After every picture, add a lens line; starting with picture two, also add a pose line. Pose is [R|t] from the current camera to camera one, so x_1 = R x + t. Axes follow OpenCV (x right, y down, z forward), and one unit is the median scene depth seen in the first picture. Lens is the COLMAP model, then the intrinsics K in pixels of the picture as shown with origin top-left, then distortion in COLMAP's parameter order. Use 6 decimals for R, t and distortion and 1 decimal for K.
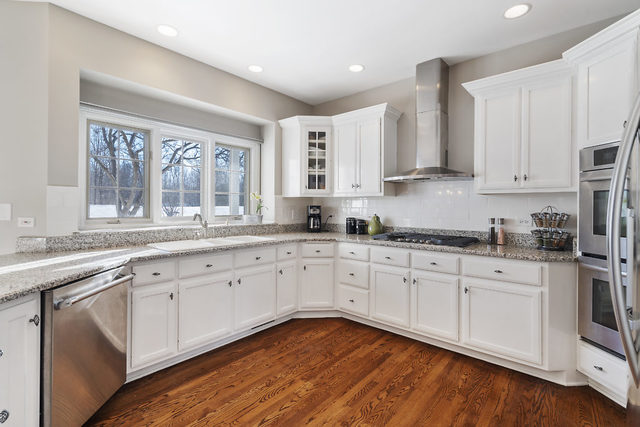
lens RADIAL K [[293.7, 0, 319.8], [0, 293.7, 206.8], [0, 0, 1]] dist [-0.000018, -0.000038]
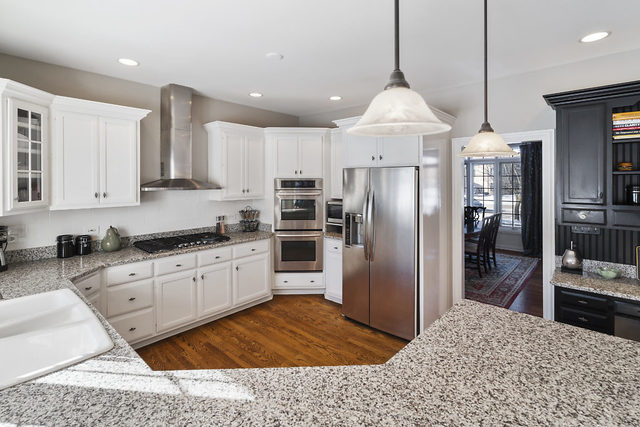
lens RADIAL K [[293.7, 0, 327.0], [0, 293.7, 181.6], [0, 0, 1]] dist [-0.000018, -0.000038]
pose [[0.020413, -0.005415, 0.999777, -0.808503], [0.000121, 0.999985, 0.005414, -0.134374], [-0.999792, 0.000011, 0.020413, 0.430398]]
